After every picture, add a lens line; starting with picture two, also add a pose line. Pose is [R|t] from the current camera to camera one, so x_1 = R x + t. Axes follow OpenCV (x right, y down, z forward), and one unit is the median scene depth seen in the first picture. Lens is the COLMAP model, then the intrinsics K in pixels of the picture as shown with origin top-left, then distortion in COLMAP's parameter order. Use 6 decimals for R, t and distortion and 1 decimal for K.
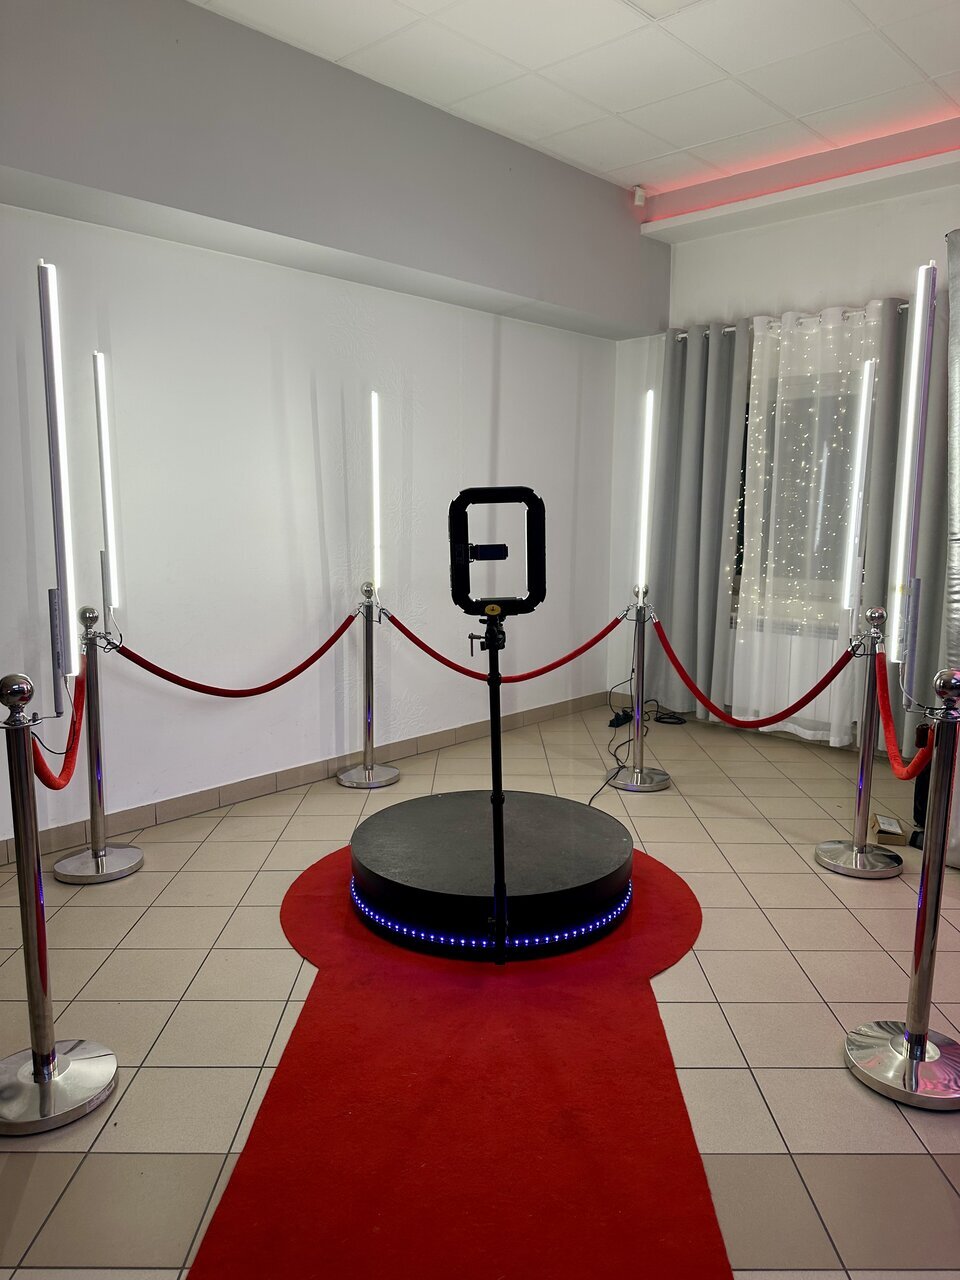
lens RADIAL K [[917.8, 0, 480.0], [0, 917.8, 640.0], [0, 0, 1]] dist [0.024209, 0.003668]
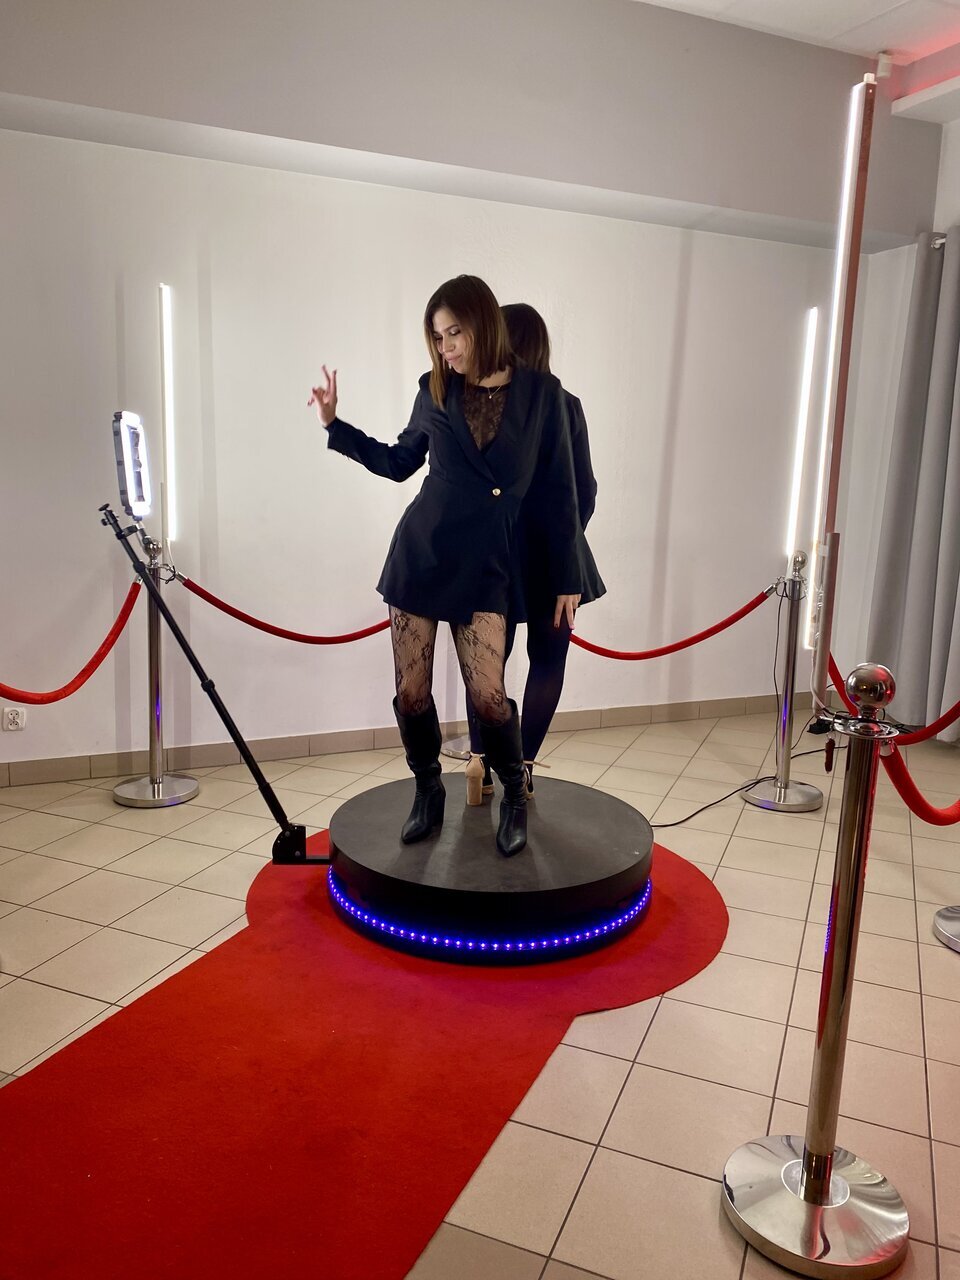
lens RADIAL K [[992.6, 0, 480.0], [0, 992.6, 640.0], [0, 0, 1]] dist [0.016788, -0.008140]
pose [[0.922606, 0.090143, -0.375064, 0.288087], [-0.081746, 0.995918, 0.038276, 0.004576], [0.376983, -0.004654, 0.926208, 0.103709]]
